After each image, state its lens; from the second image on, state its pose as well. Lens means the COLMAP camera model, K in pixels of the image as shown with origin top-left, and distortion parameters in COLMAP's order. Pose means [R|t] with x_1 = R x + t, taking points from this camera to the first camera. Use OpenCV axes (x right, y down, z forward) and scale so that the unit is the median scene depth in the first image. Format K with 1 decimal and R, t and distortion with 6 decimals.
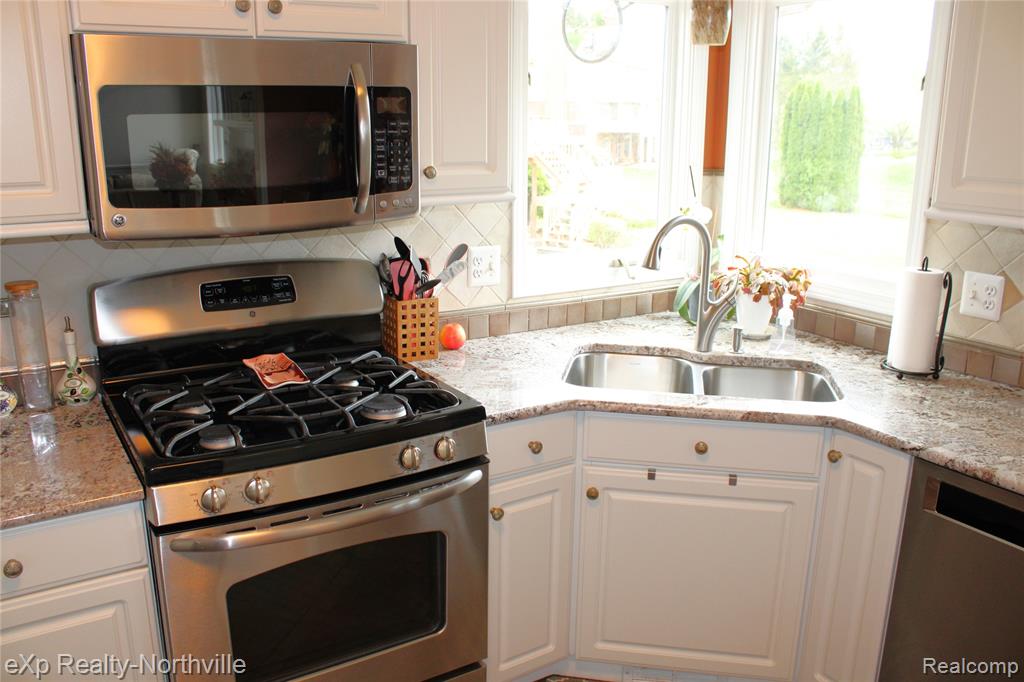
lens RADIAL K [[855.9, 0, 512.0], [0, 855.9, 341.0], [0, 0, 1]] dist [-0.149769, 0.102550]
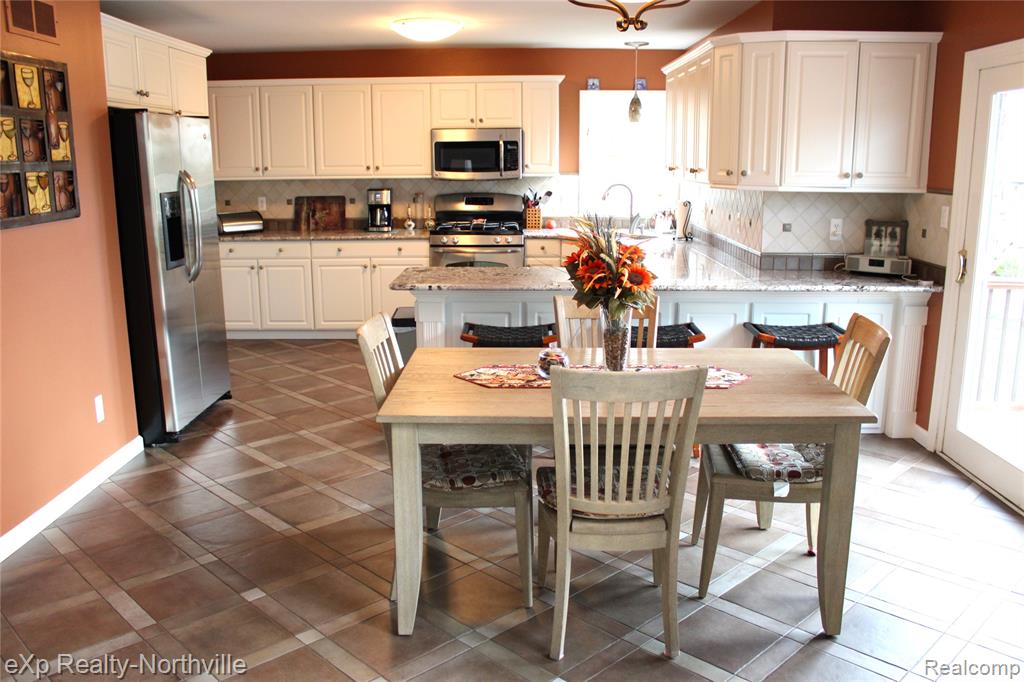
lens RADIAL K [[855.9, 0, 512.0], [0, 855.9, 341.0], [0, 0, 1]] dist [-0.149769, 0.102550]
pose [[0.846265, 0.109655, -0.521355, 1.674915], [-0.126969, 0.991903, 0.002527, 0.483917], [0.517411, 0.064058, 0.853336, -1.843168]]
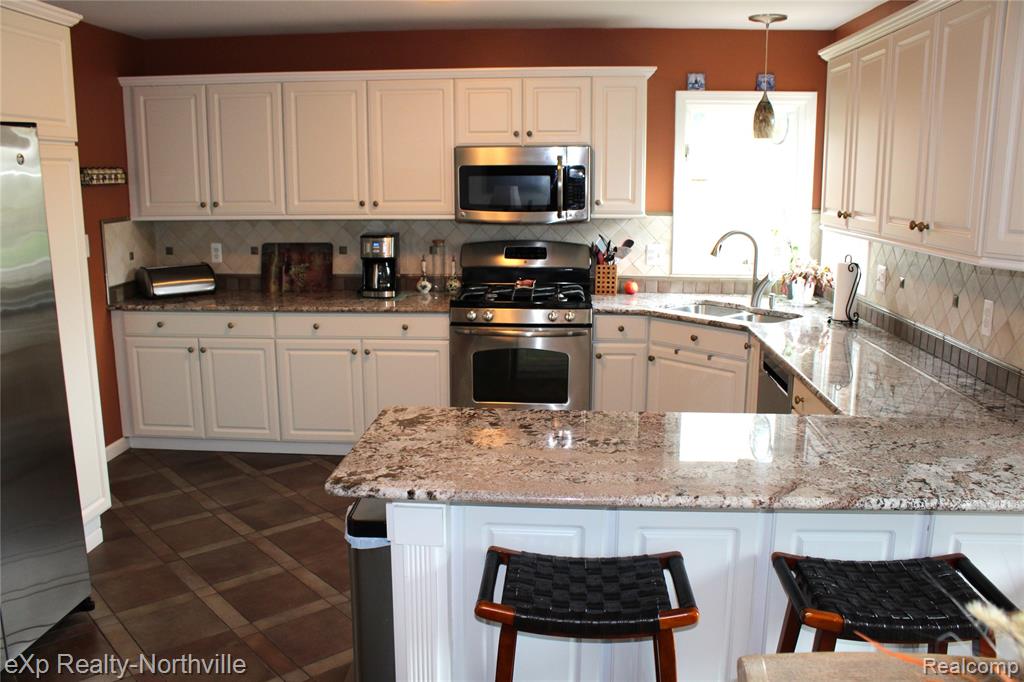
lens RADIAL K [[855.9, 0, 512.0], [0, 855.9, 341.0], [0, 0, 1]] dist [-0.149769, 0.102550]
pose [[0.814509, 0.109014, -0.569817, 1.029669], [-0.141169, 0.989908, -0.012407, 0.218785], [0.562713, 0.090546, 0.821678, -0.924486]]
